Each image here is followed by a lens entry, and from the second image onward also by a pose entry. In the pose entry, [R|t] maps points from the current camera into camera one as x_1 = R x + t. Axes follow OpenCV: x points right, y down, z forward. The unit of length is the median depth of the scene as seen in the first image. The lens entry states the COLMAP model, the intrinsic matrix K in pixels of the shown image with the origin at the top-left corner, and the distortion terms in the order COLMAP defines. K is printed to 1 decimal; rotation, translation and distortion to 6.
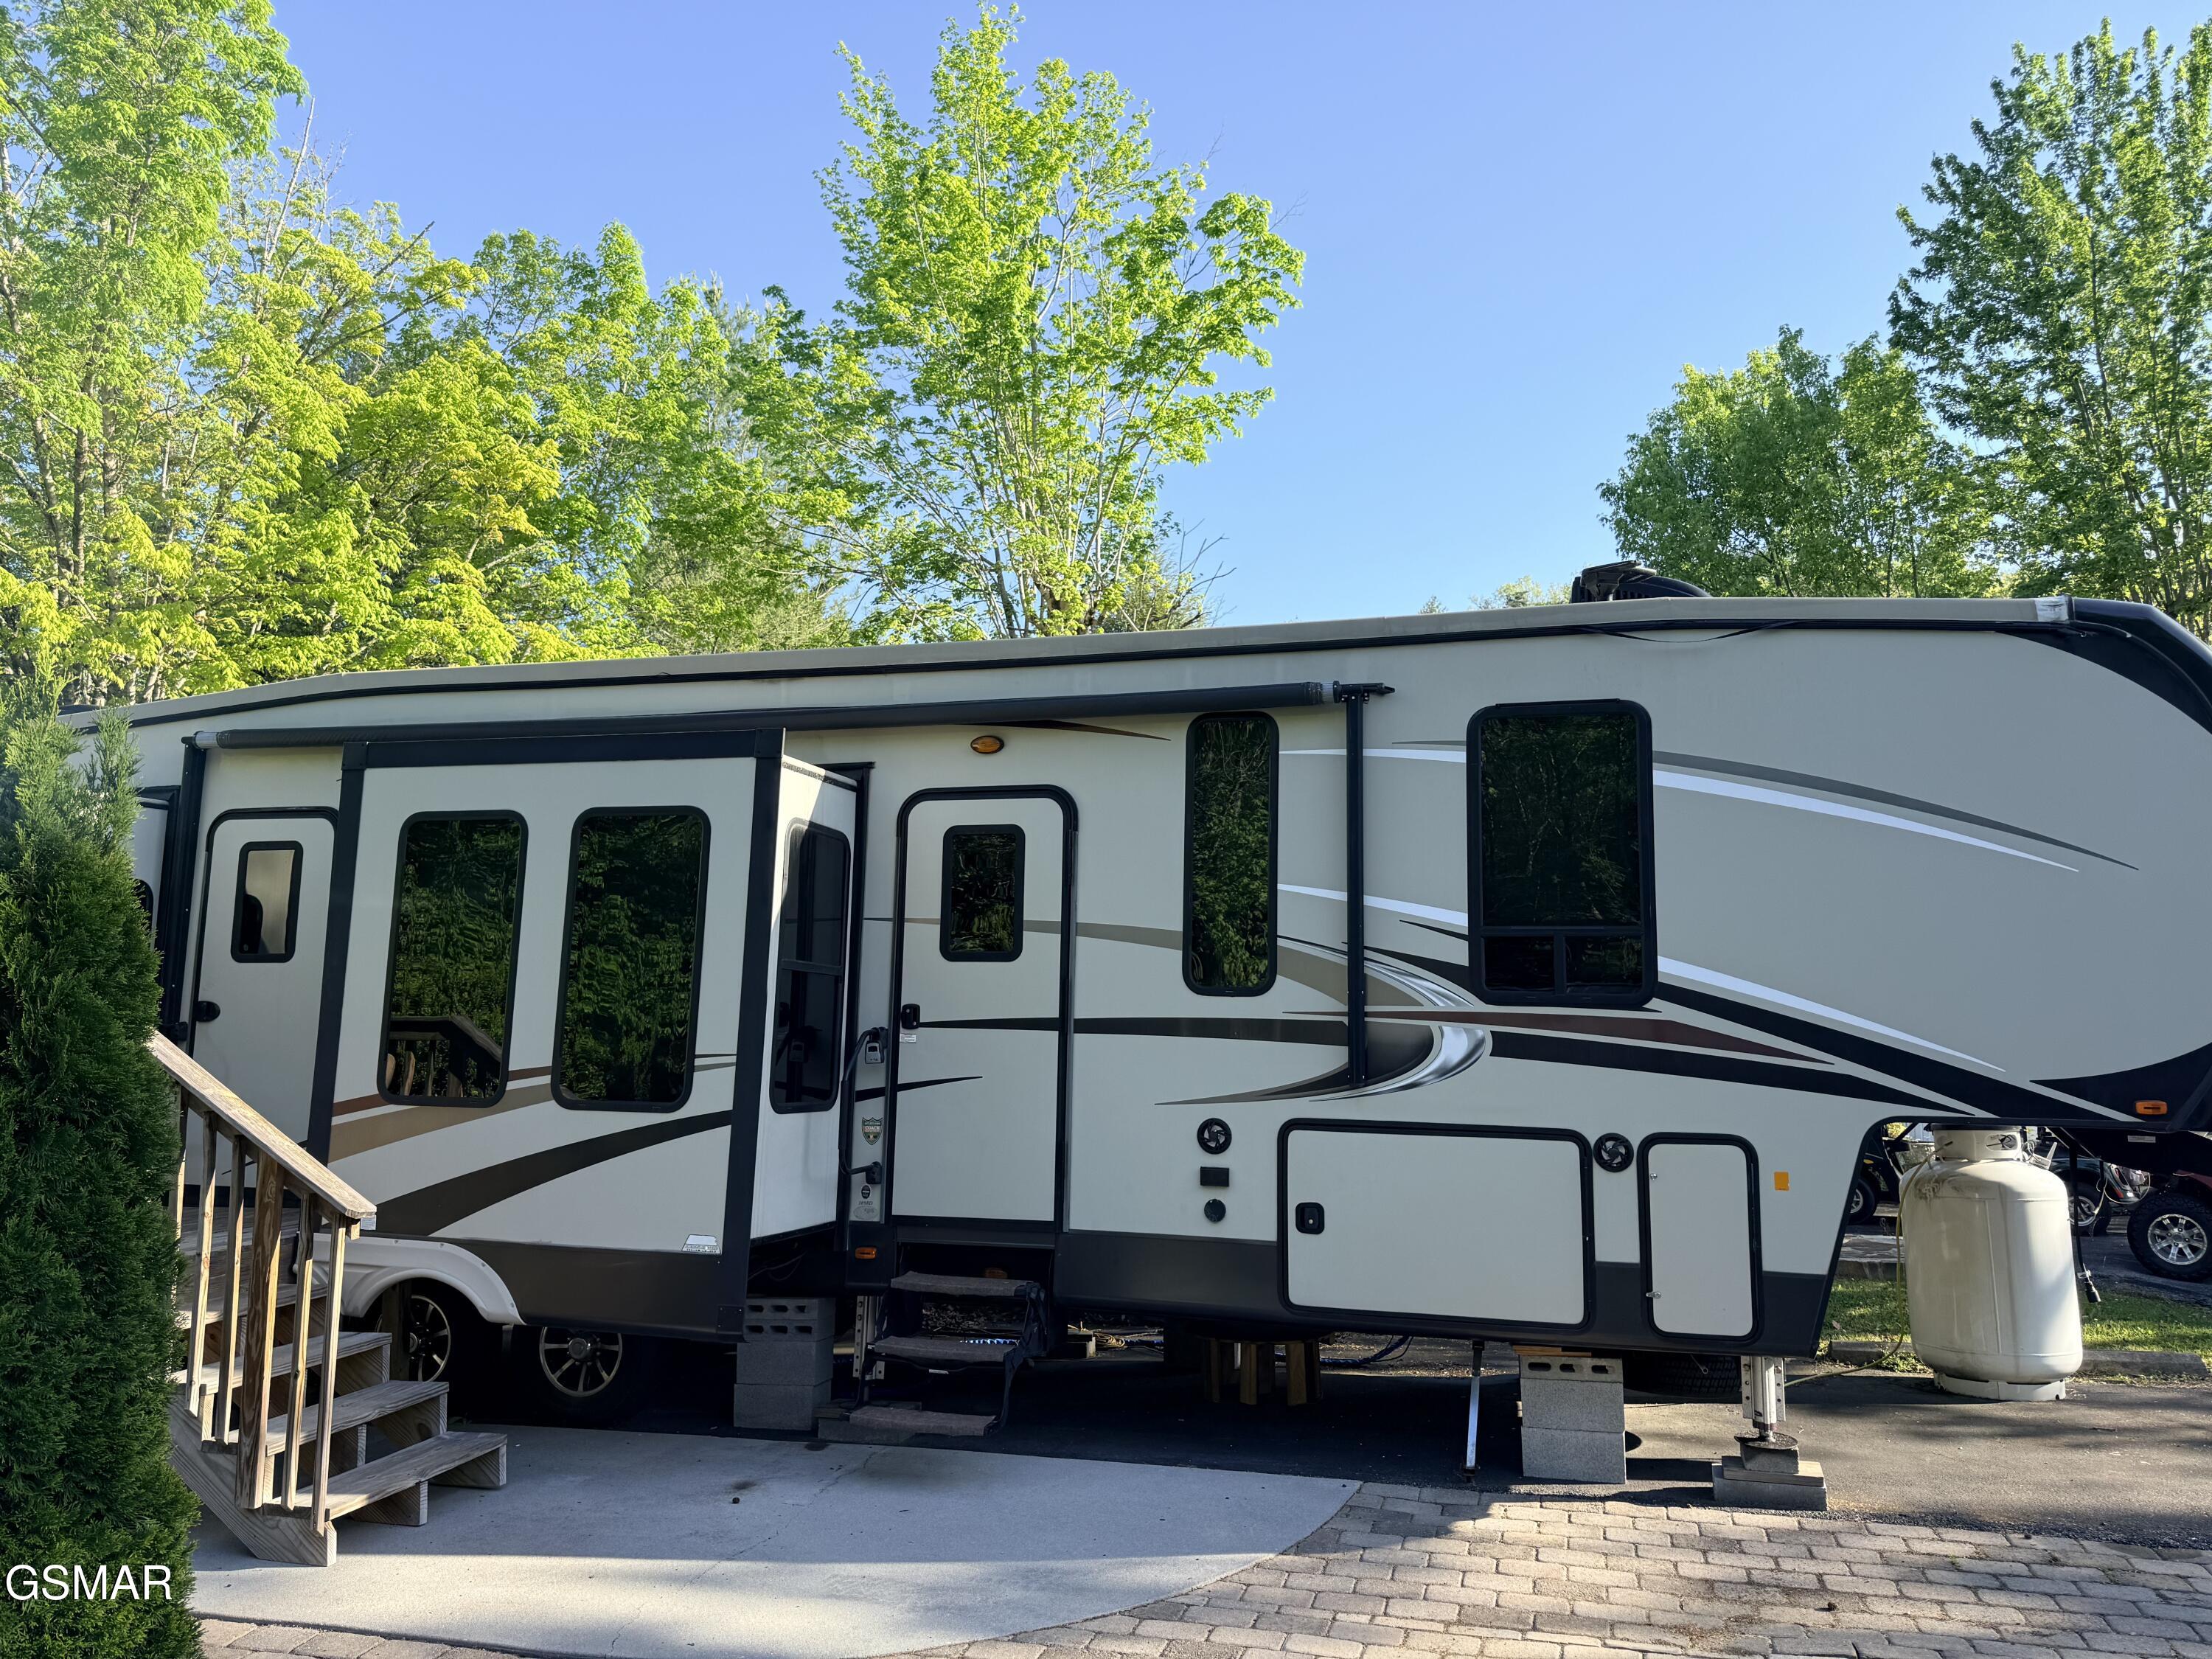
lens RADIAL K [[1536.8, 0, 1111.4], [0, 1536.8, 826.7], [0, 0, 1]] dist [0.086872, -0.124011]
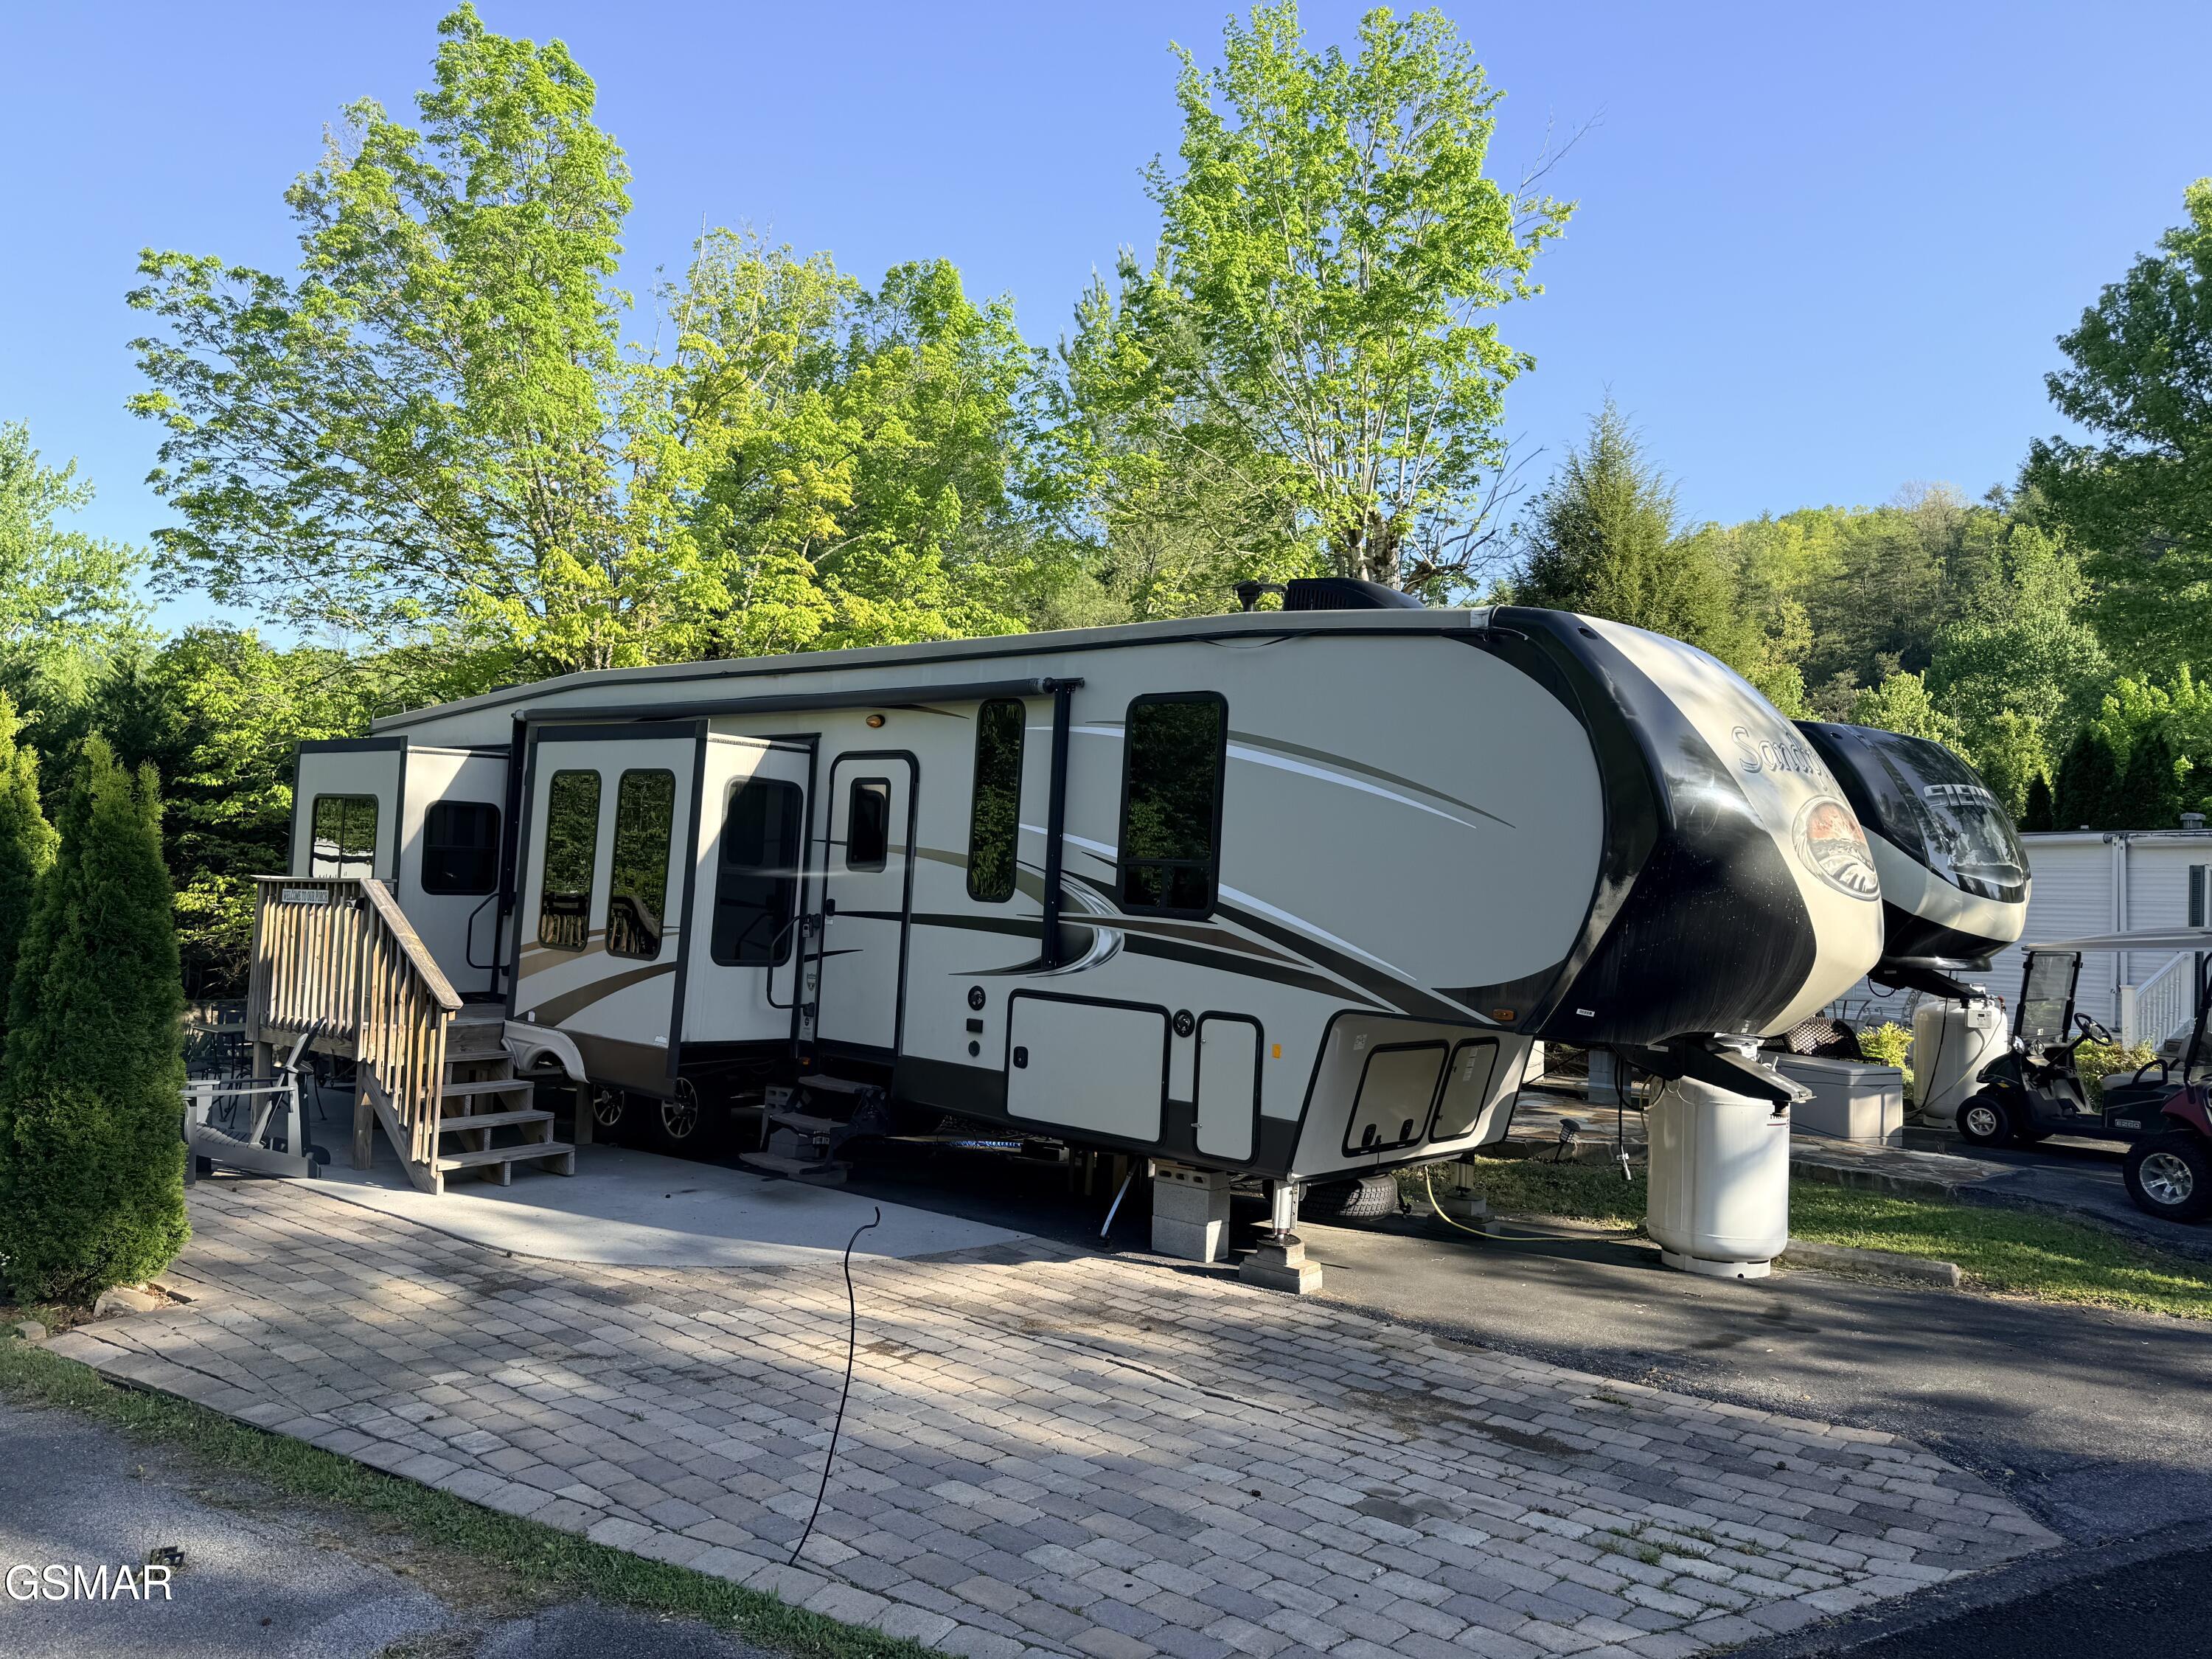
lens RADIAL K [[1536.8, 0, 1111.4], [0, 1536.8, 826.7], [0, 0, 1]] dist [0.086872, -0.124011]
pose [[0.910680, 0.015687, -0.412816, 0.782919], [0.016411, 0.997116, 0.074093, -0.063752], [0.412787, -0.074250, 0.907796, -0.242768]]
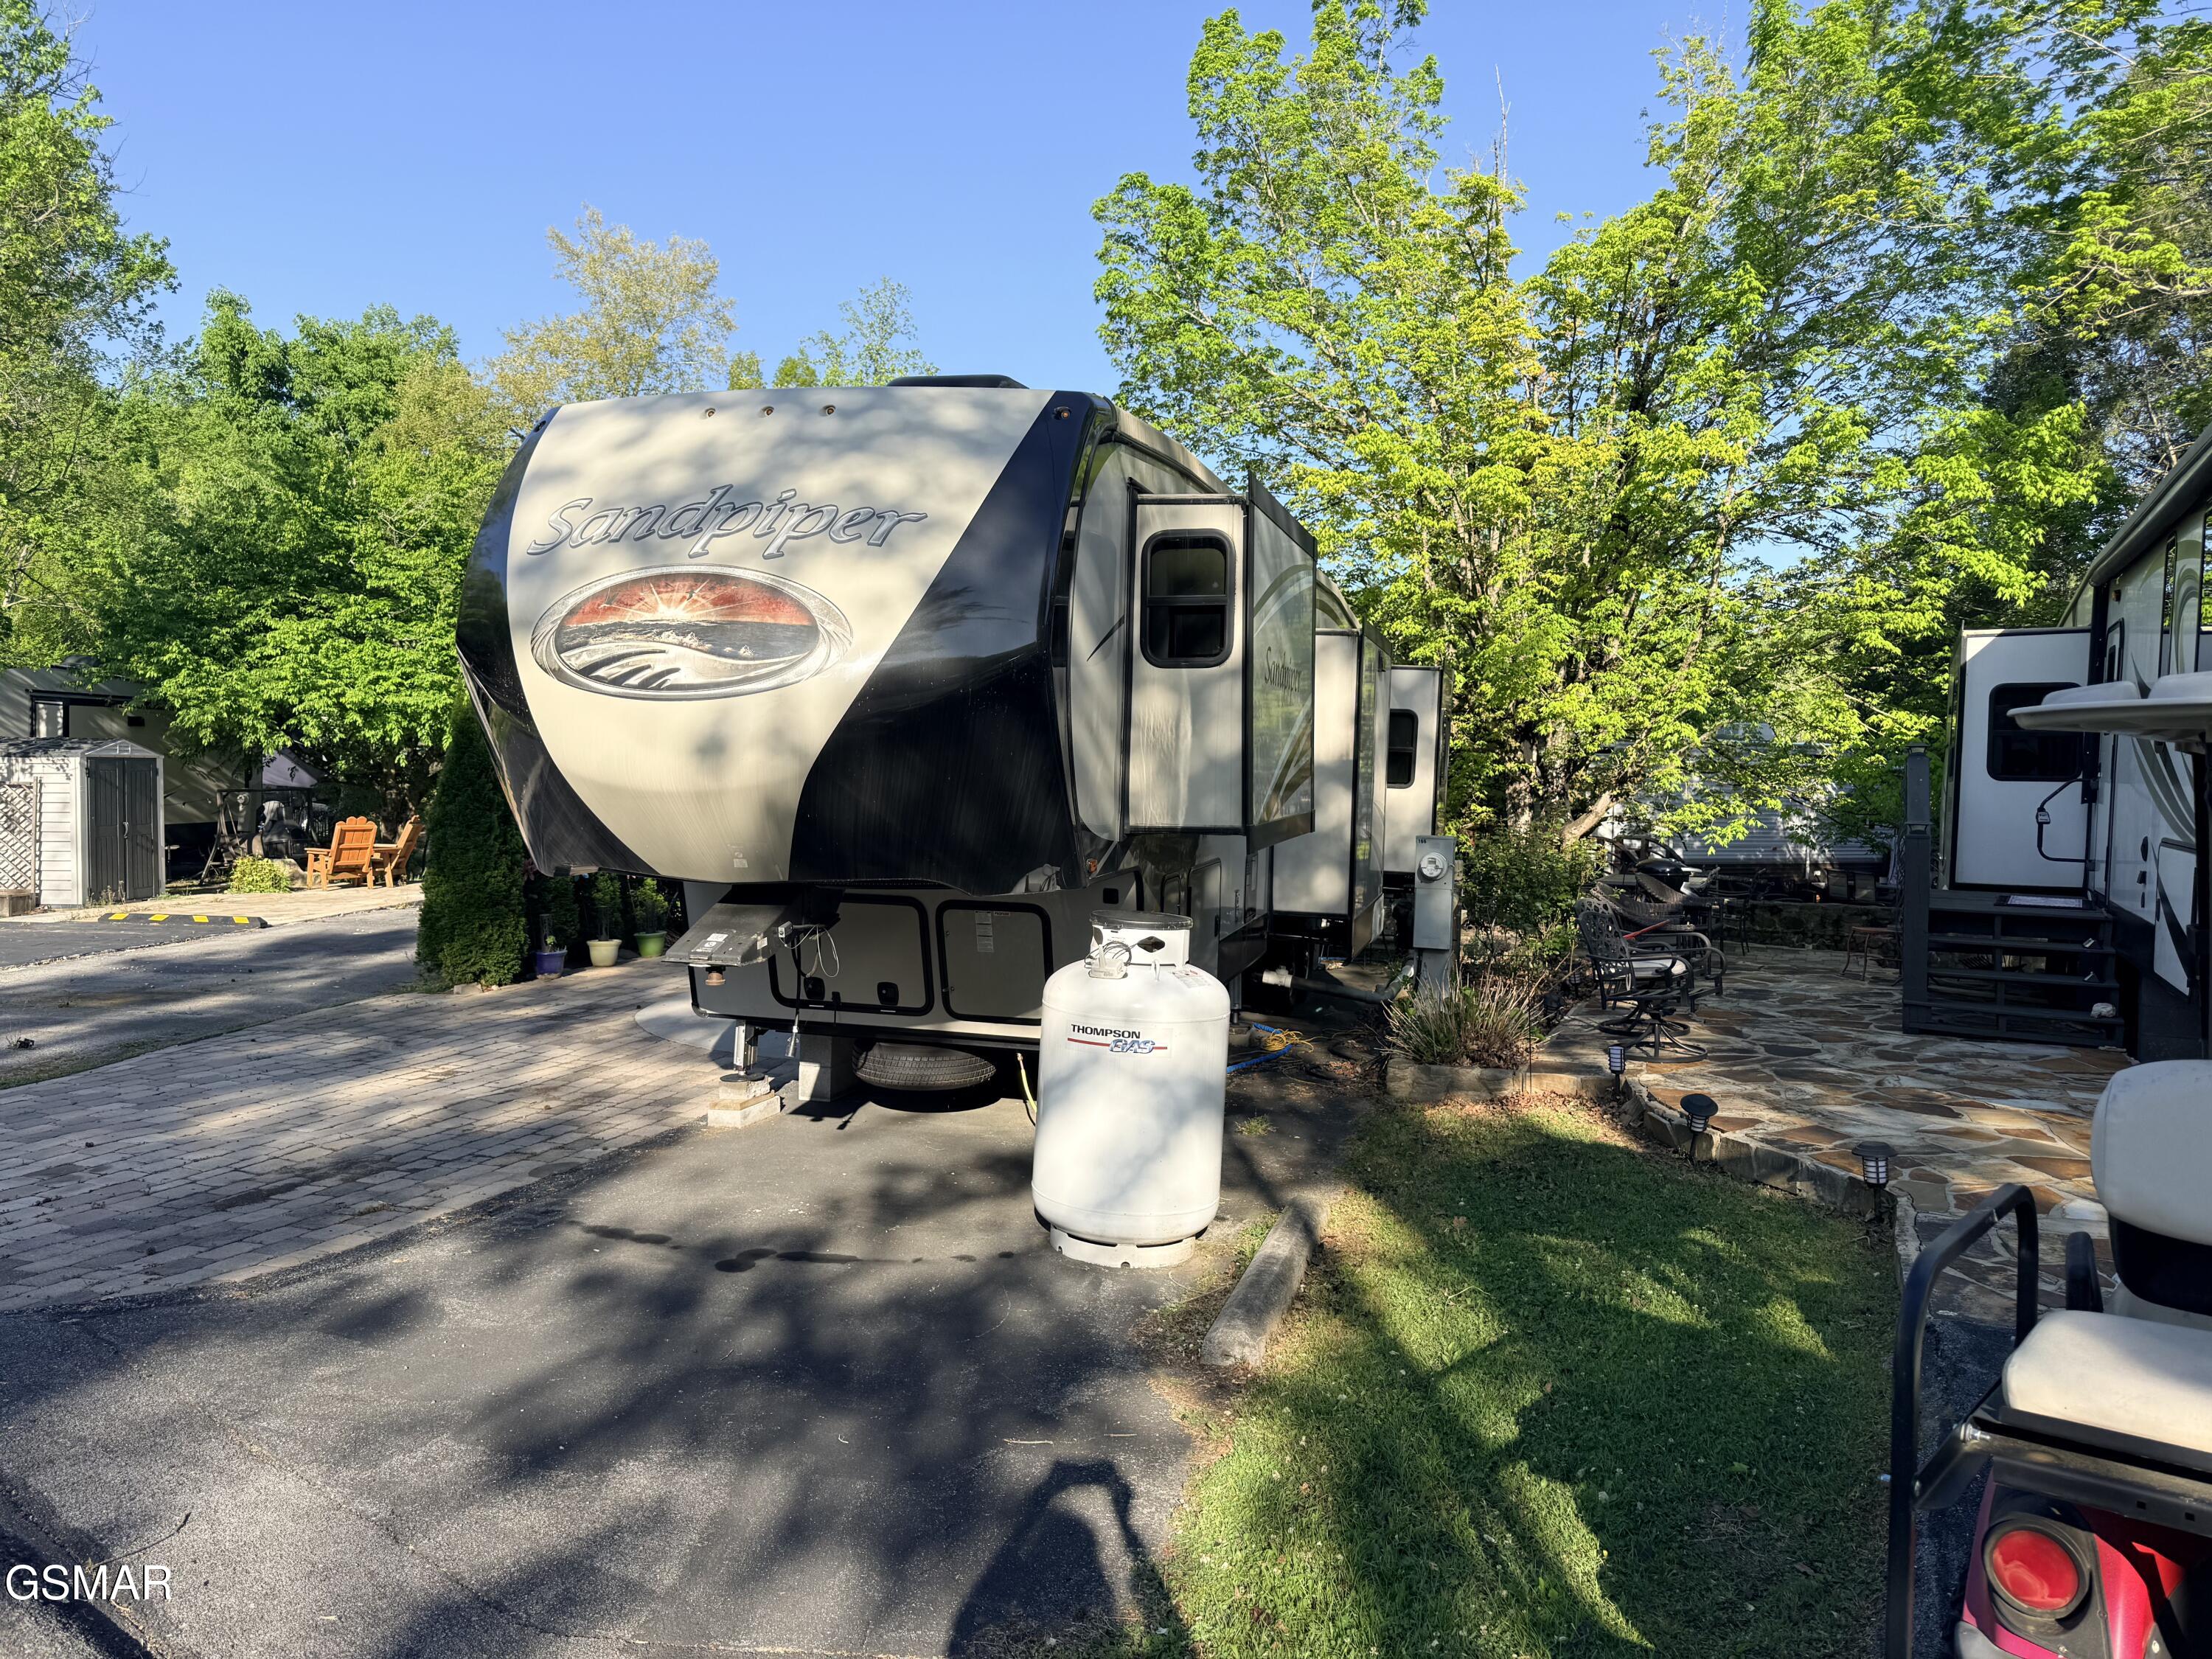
lens RADIAL K [[1536.8, 0, 1111.4], [0, 1536.8, 826.7], [0, 0, 1]] dist [0.086872, -0.124011]
pose [[0.002901, 0.037326, -0.999299, 1.664394], [0.111574, 0.993051, 0.037417, 0.149981], [0.993752, -0.111604, -0.001284, 1.263880]]
